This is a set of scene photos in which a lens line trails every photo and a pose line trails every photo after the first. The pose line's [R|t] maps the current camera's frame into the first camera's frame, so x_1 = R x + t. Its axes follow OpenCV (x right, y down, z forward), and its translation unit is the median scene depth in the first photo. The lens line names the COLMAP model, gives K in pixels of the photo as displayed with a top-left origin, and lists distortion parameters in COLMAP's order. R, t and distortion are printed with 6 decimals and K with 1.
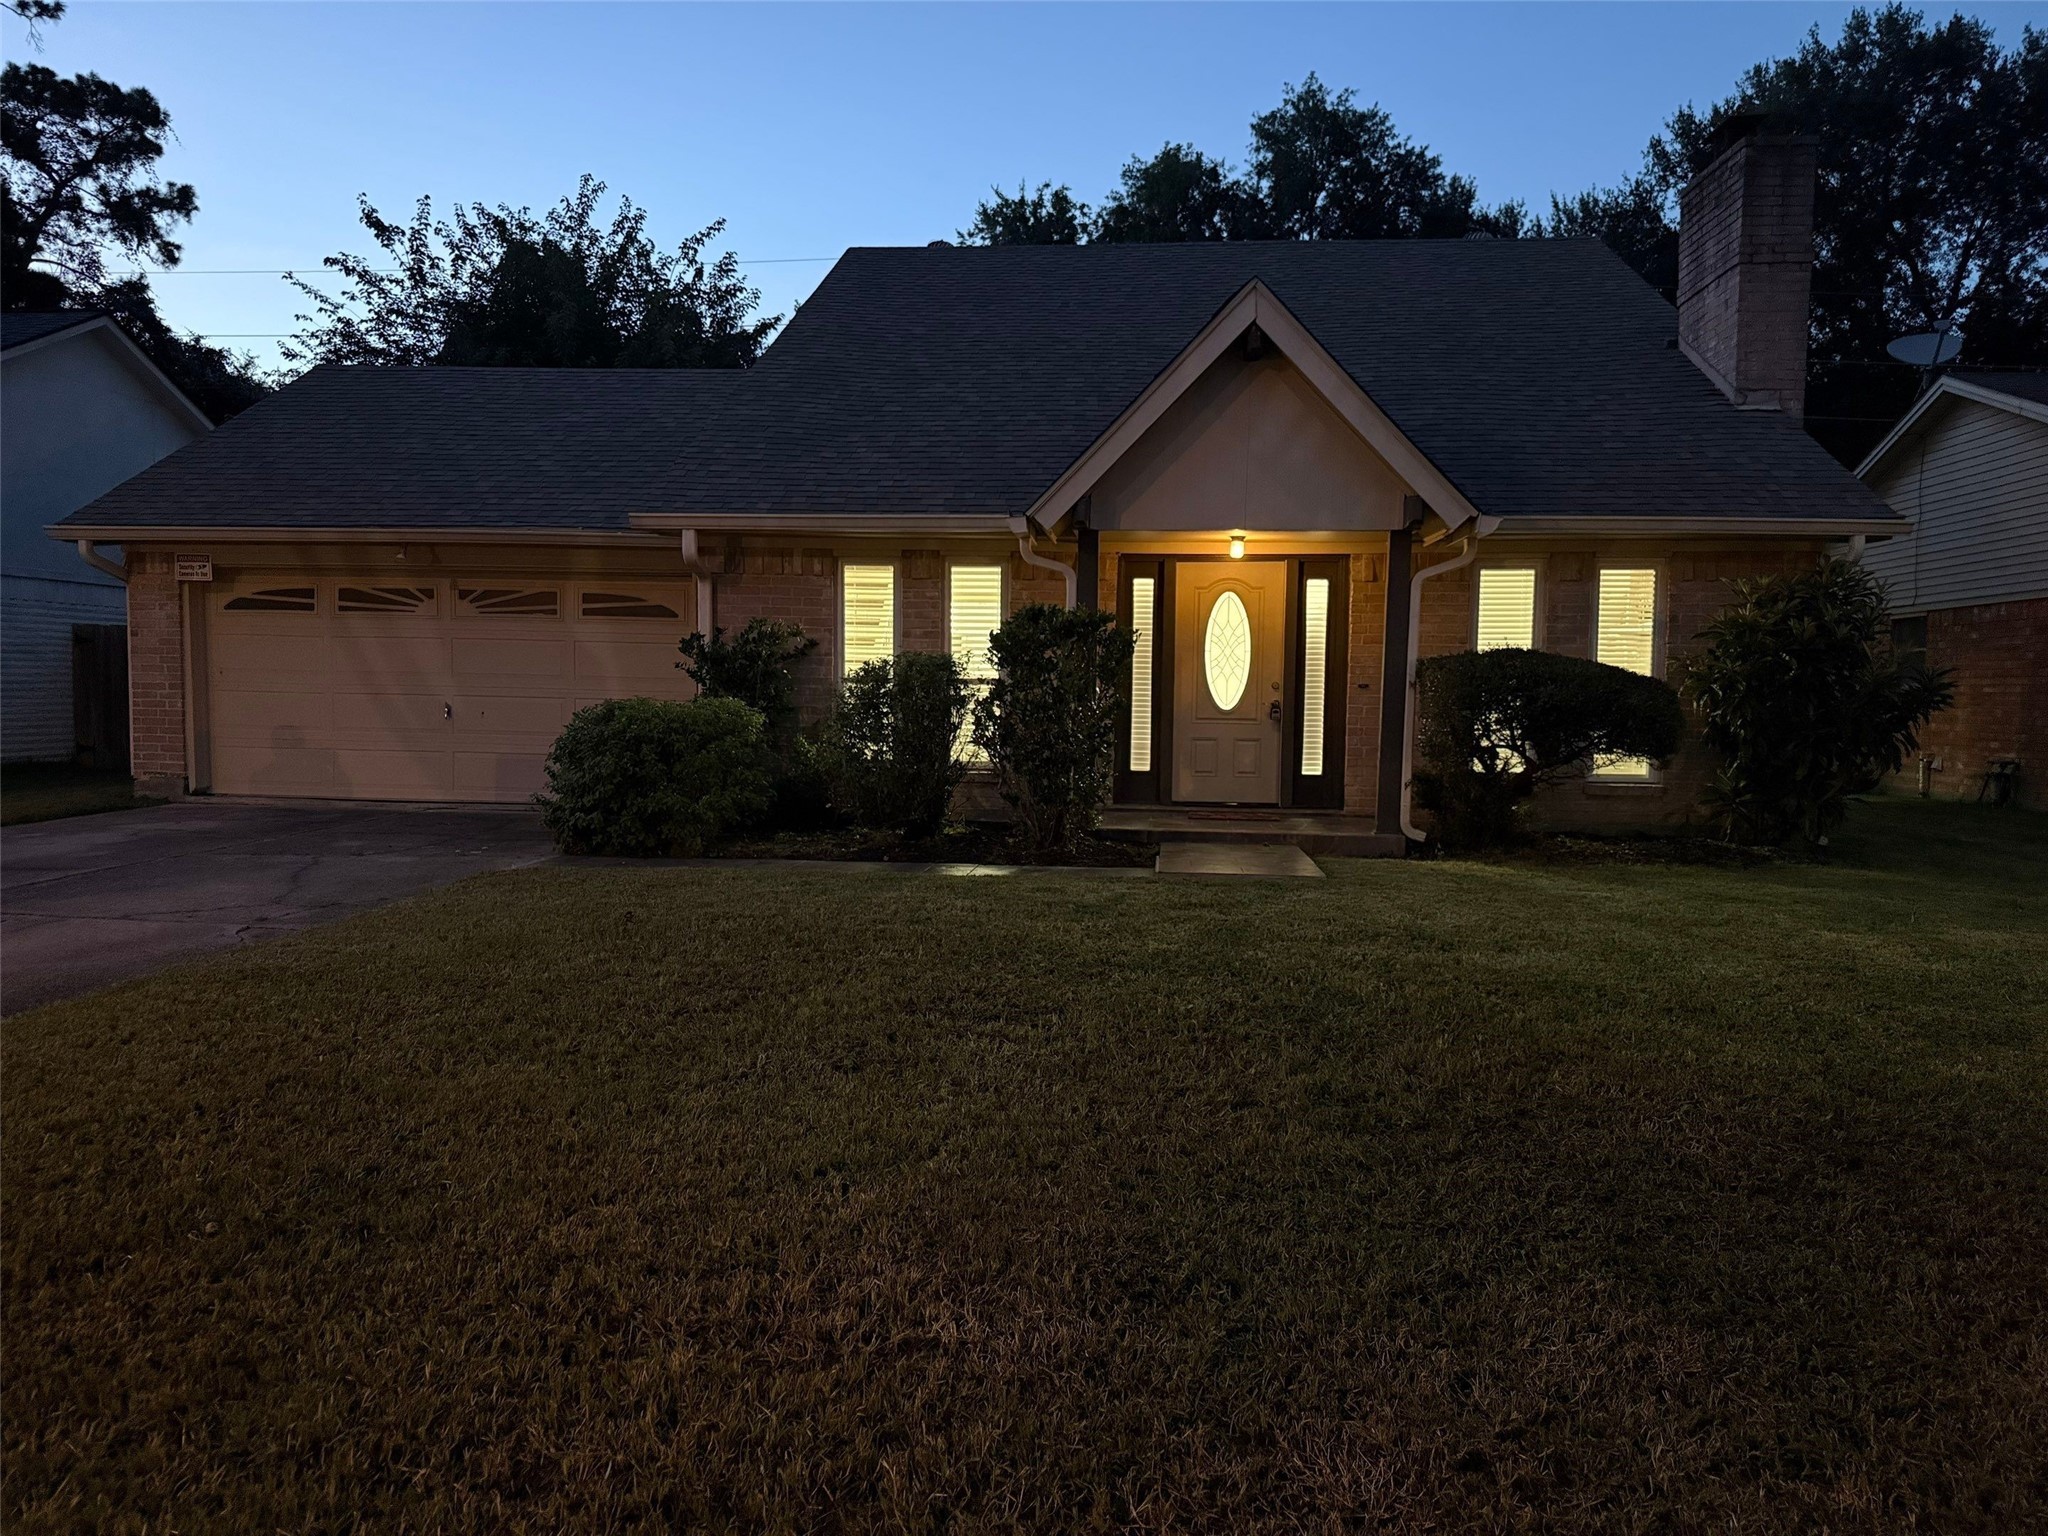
lens RADIAL K [[1432.2, 0, 1023.0], [0, 1432.2, 778.1], [0, 0, 1]] dist [0.185971, -0.371933]
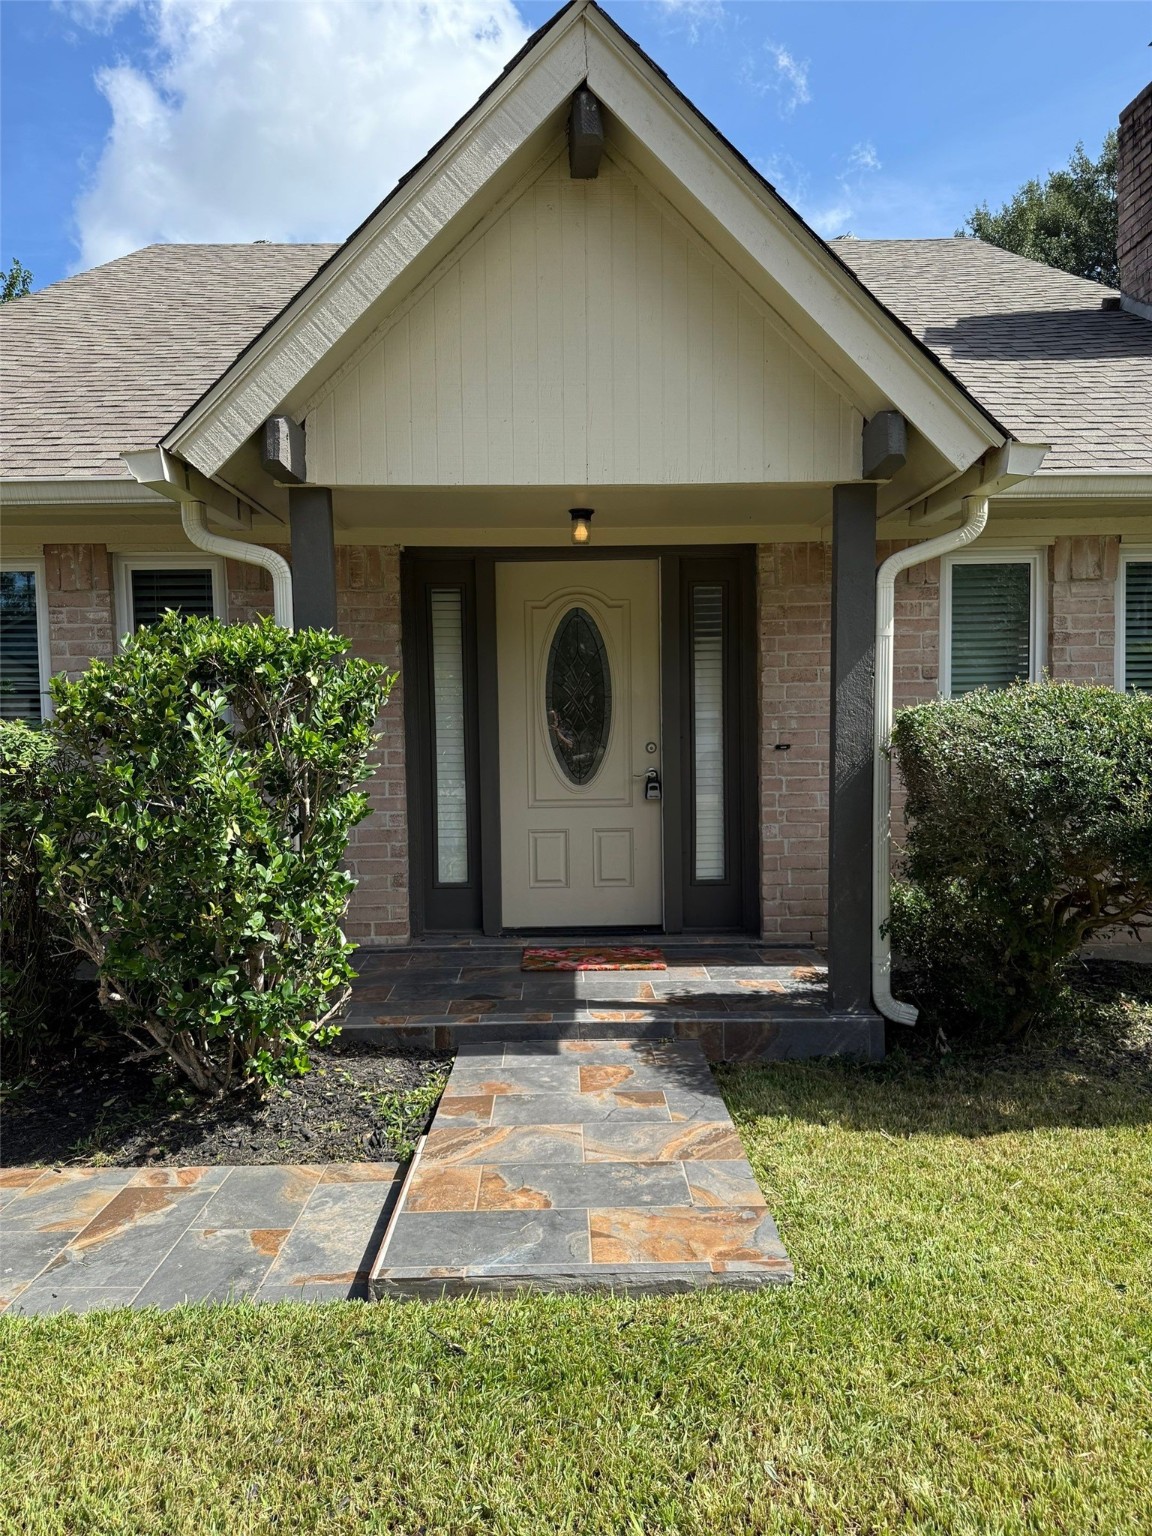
lens RADIAL K [[1074.1, 0, 576.0], [0, 1074.1, 768.0], [0, 0, 1]] dist [0.185971, -0.371933]
pose [[0.994585, -0.031327, 0.099092, 0.095851], [0.031090, 0.999509, 0.003928, -0.058181], [-0.099167, -0.000826, 0.995070, 0.536683]]
